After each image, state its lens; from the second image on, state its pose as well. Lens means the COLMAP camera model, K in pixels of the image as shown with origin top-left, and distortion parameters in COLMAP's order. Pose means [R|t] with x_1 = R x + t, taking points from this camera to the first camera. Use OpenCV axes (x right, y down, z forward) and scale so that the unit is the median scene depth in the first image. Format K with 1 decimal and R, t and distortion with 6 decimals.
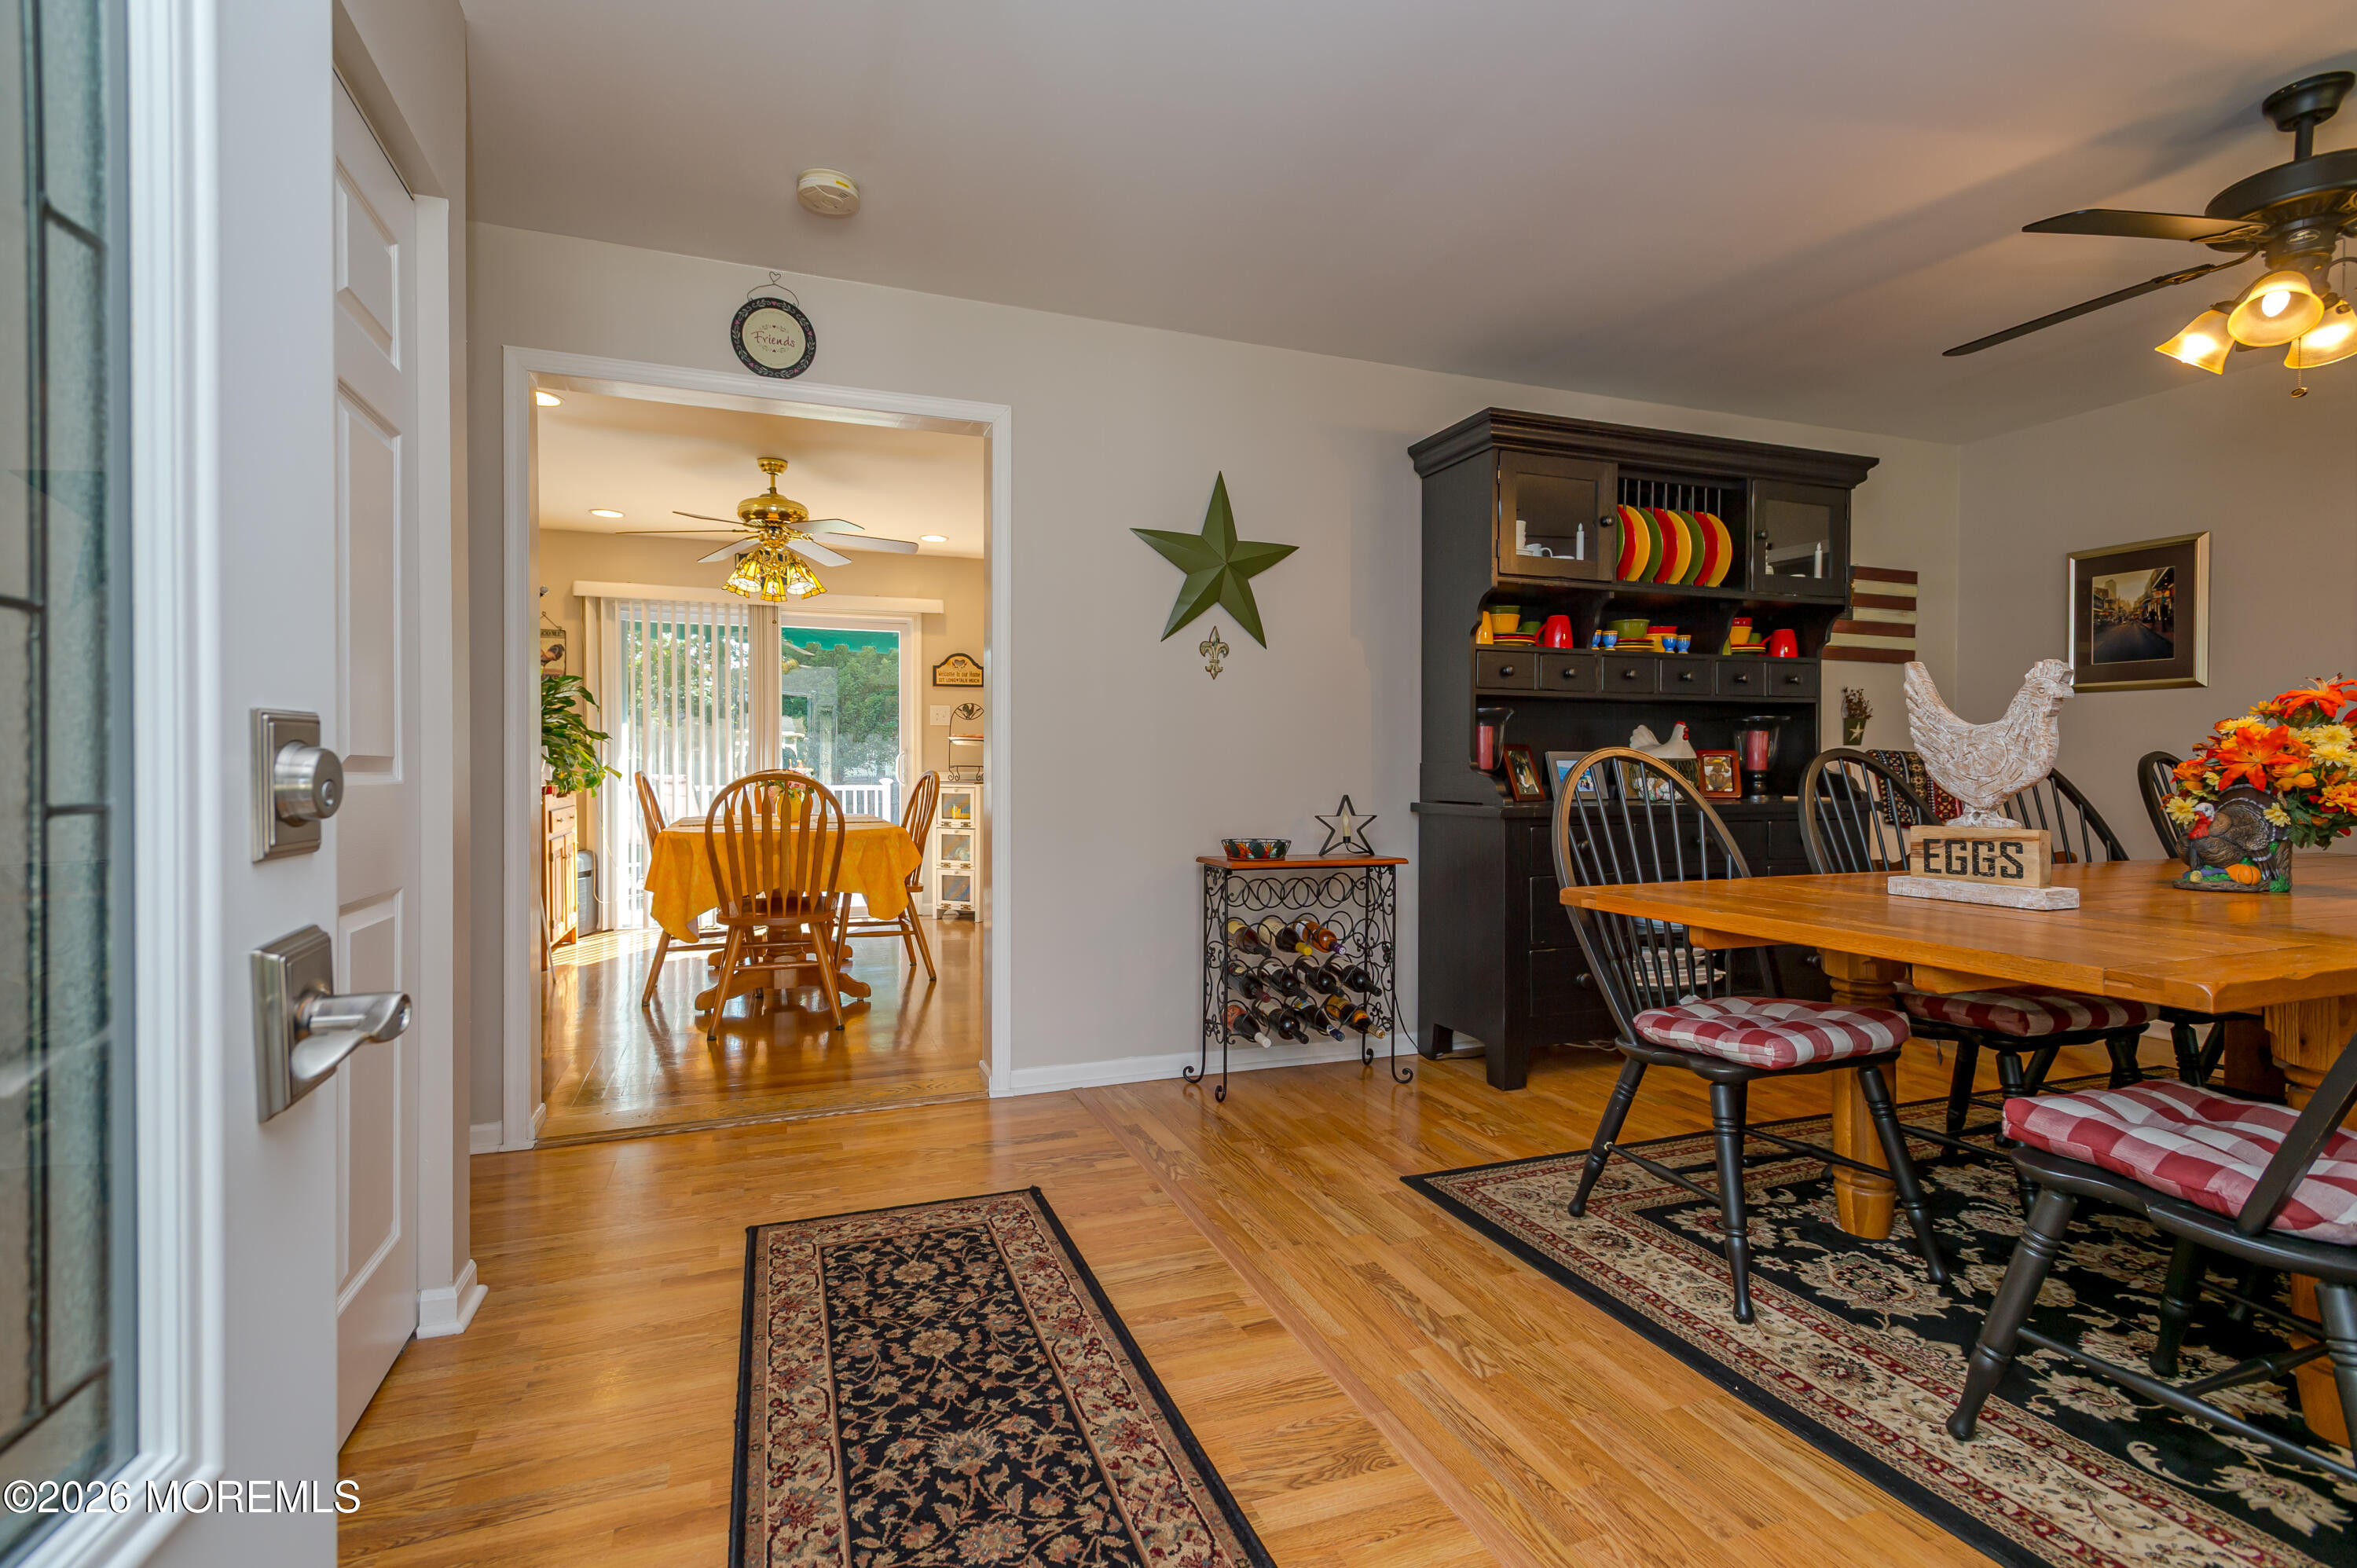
lens RADIAL K [[1094.4, 0, 1167.6], [0, 1094.4, 773.4], [0, 0, 1]] dist [0.017423, -0.005630]
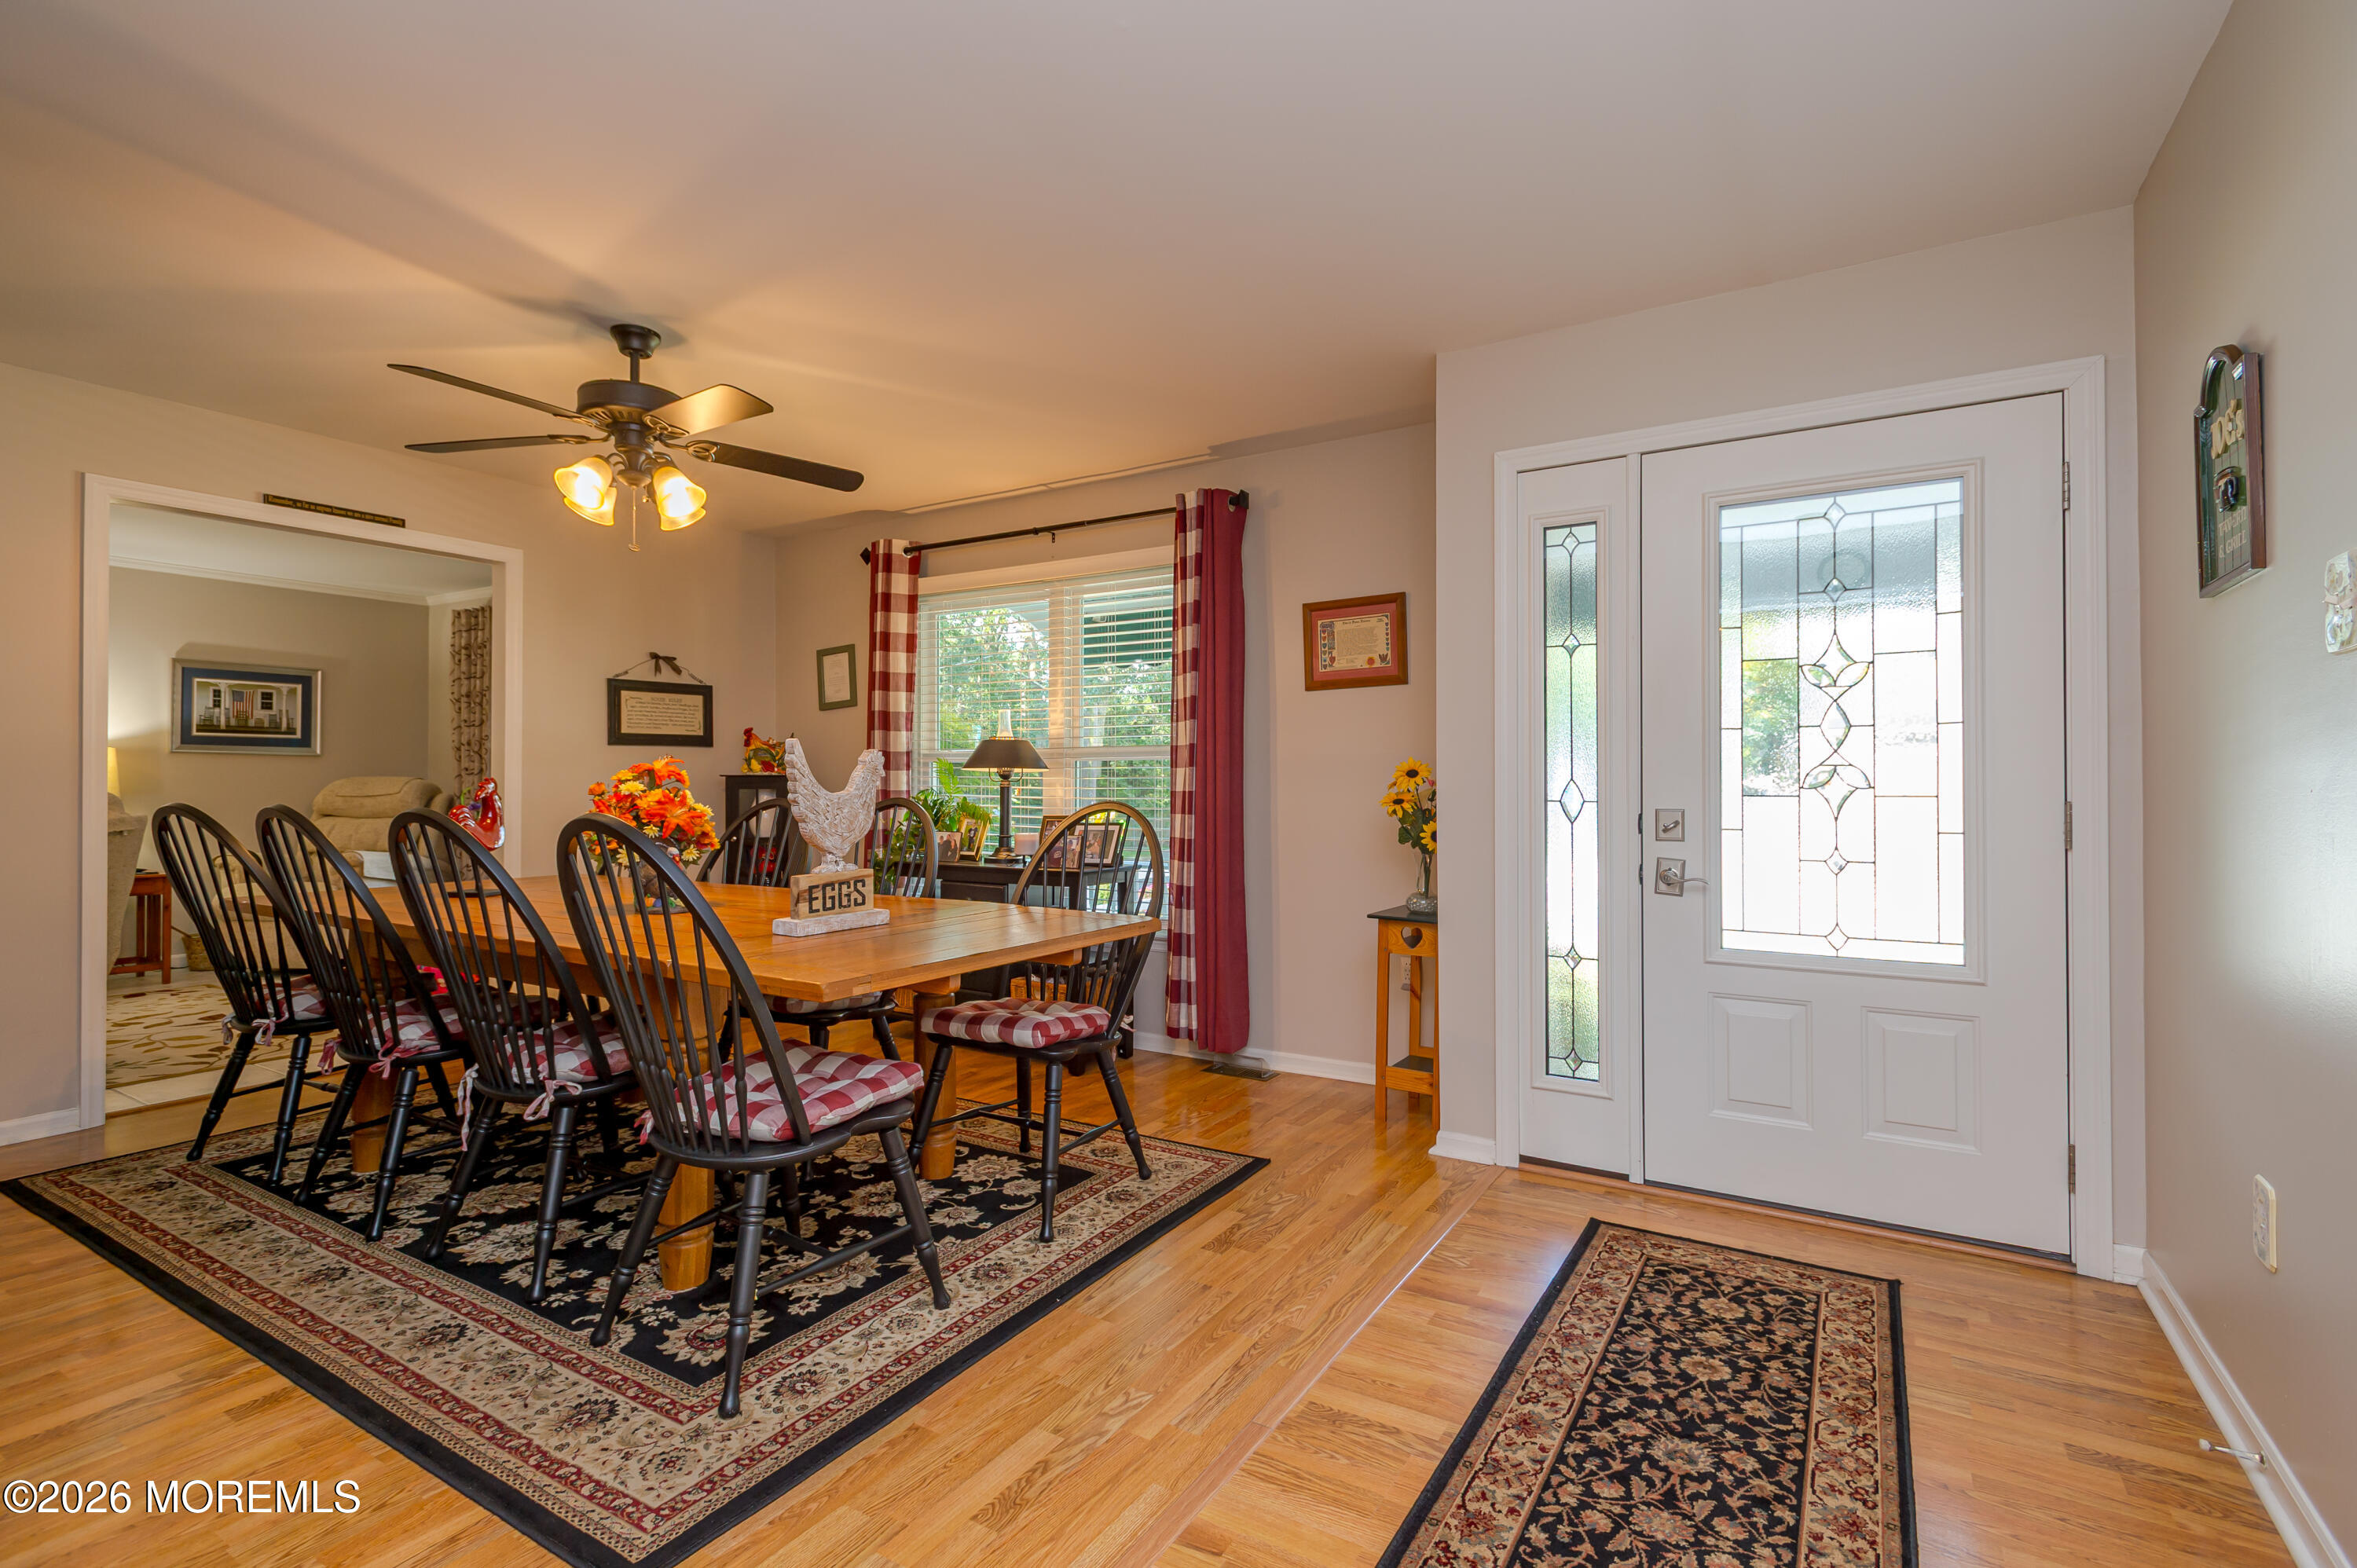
lens RADIAL K [[1094.4, 0, 1174.4], [0, 1094.4, 772.2], [0, 0, 1]] dist [0.017423, -0.005630]
pose [[-0.618675, 0.007942, 0.785606, -0.440735], [0.002403, 0.999963, -0.008217, -0.047328], [-0.785643, -0.003195, -0.618672, 1.232229]]
